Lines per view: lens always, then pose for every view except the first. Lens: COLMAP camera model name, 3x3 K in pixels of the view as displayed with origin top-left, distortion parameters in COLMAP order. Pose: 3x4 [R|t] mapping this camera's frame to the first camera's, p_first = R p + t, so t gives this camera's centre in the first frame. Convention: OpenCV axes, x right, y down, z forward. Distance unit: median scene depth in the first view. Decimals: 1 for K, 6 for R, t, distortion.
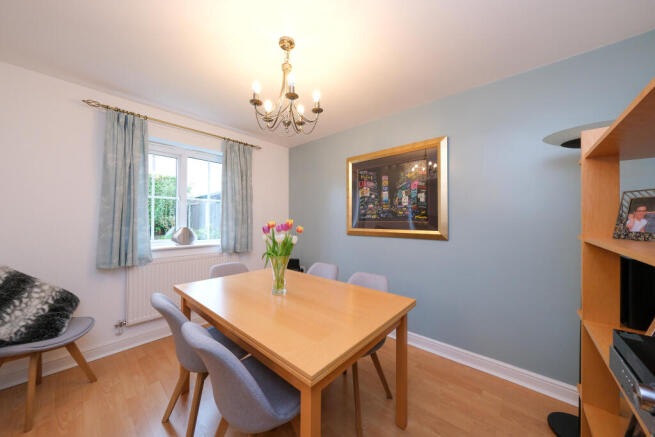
lens RADIAL K [[226.3, 0, 326.5], [0, 226.3, 219.7], [0, 0, 1]] dist [-0.000280, 0.000355]
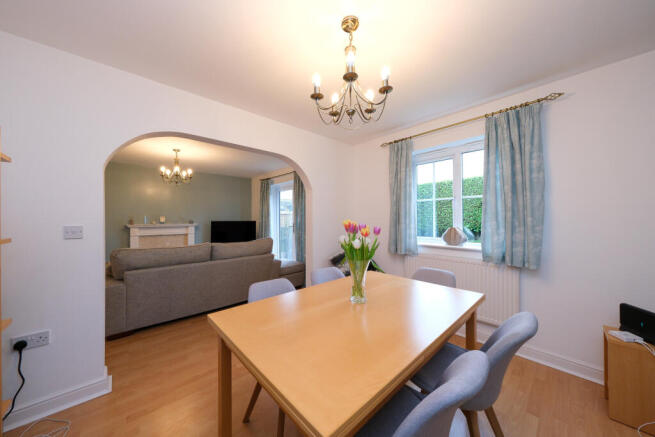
lens RADIAL K [[226.3, 0, 326.7], [0, 226.3, 217.0], [0, 0, 1]] dist [-0.000280, 0.000355]
pose [[-0.108046, -0.006795, -0.994123, 0.445297], [0.005945, 0.999954, -0.007481, -0.008336], [0.994128, -0.006718, -0.108001, 0.623206]]
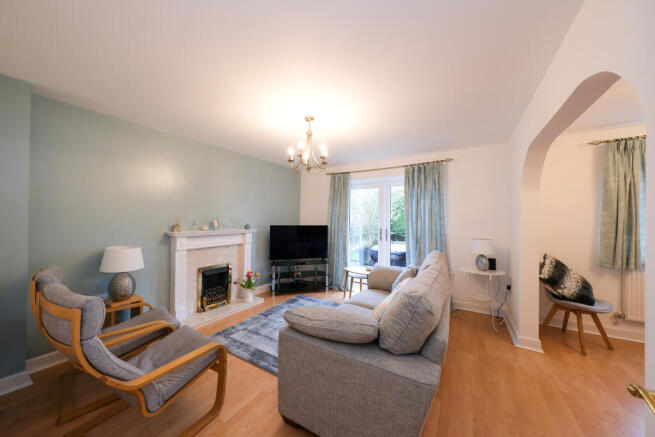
lens RADIAL K [[226.3, 0, 329.3], [0, 226.3, 218.5], [0, 0, 1]] dist [-0.000280, 0.000355]
pose [[0.172080, 0.001075, -0.985082, 0.014892], [-0.005643, 0.999984, 0.000106, -0.043959], [0.985067, 0.005541, 0.172084, -0.650203]]
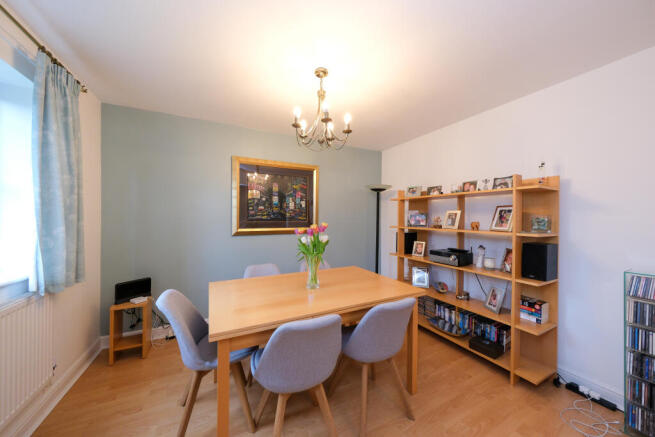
lens RADIAL K [[226.3, 0, 323.7], [0, 226.3, 219.0], [0, 0, 1]] dist [-0.000280, 0.000355]
pose [[0.363884, -0.005725, 0.931427, -0.783764], [-0.005038, 0.999954, 0.008115, -0.016635], [-0.931431, -0.007646, 0.363839, 0.335161]]
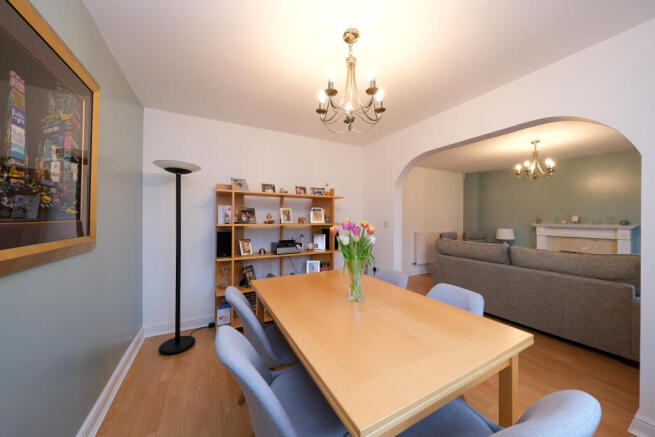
lens RADIAL K [[226.3, 0, 325.8], [0, 226.3, 216.2], [0, 0, 1]] dist [-0.000280, 0.000355]
pose [[-0.939152, -0.005829, 0.343454, -0.253442], [-0.008421, 0.999946, -0.006056, -0.002175], [-0.343400, -0.008579, -0.939150, 1.178114]]
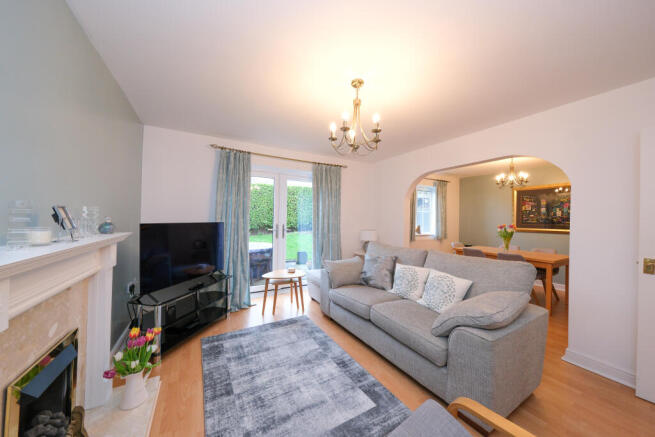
lens RADIAL K [[226.3, 0, 324.9], [0, 226.3, 214.5], [0, 0, 1]] dist [-0.000280, 0.000355]
pose [[0.943937, 0.007363, -0.330043, -0.822443], [-0.013961, 0.999747, -0.017626, -0.016273], [0.329830, 0.021246, 0.943801, -1.338434]]
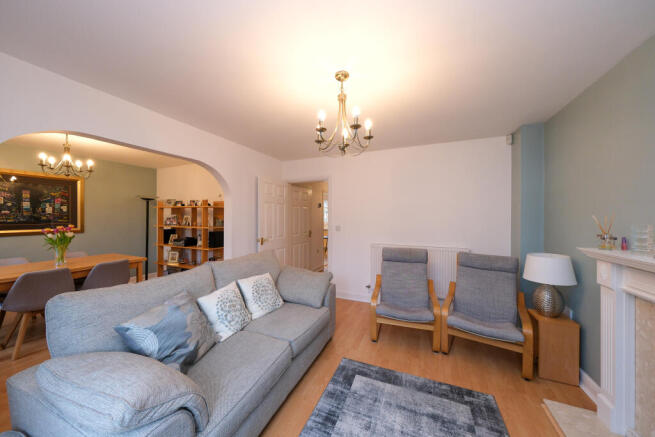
lens RADIAL K [[226.3, 0, 325.5], [0, 226.3, 219.3], [0, 0, 1]] dist [-0.000280, 0.000355]
pose [[-0.302753, -0.018084, 0.952898, -1.628764], [-0.006428, 0.999836, 0.016933, -0.057014], [-0.953047, -0.000999, -0.302819, -0.312239]]
